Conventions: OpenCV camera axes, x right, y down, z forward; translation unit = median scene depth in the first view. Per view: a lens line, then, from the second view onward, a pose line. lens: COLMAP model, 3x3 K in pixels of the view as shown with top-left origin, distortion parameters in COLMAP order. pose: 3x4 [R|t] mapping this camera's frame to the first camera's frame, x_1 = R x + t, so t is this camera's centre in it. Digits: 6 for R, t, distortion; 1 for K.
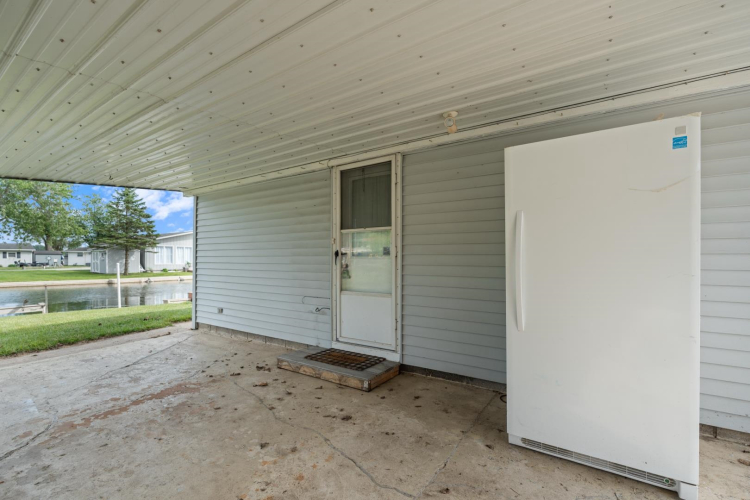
lens RADIAL K [[329.1, 0, 376.8], [0, 329.1, 256.6], [0, 0, 1]] dist [-0.002611, -0.000023]
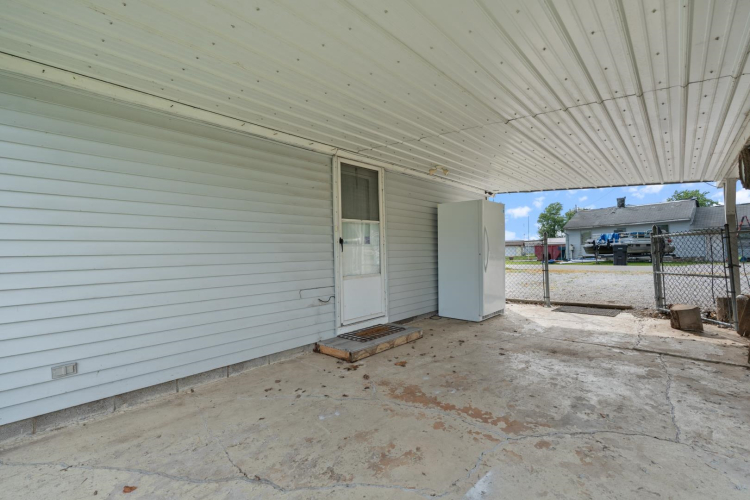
lens RADIAL K [[329.1, 0, 377.5], [0, 329.1, 243.3], [0, 0, 1]] dist [-0.002611, -0.000023]
pose [[0.155636, 0.026532, 0.987458, -1.284014], [0.019071, 0.999372, -0.029858, 0.035596], [-0.987630, 0.023479, 0.155033, 0.830837]]
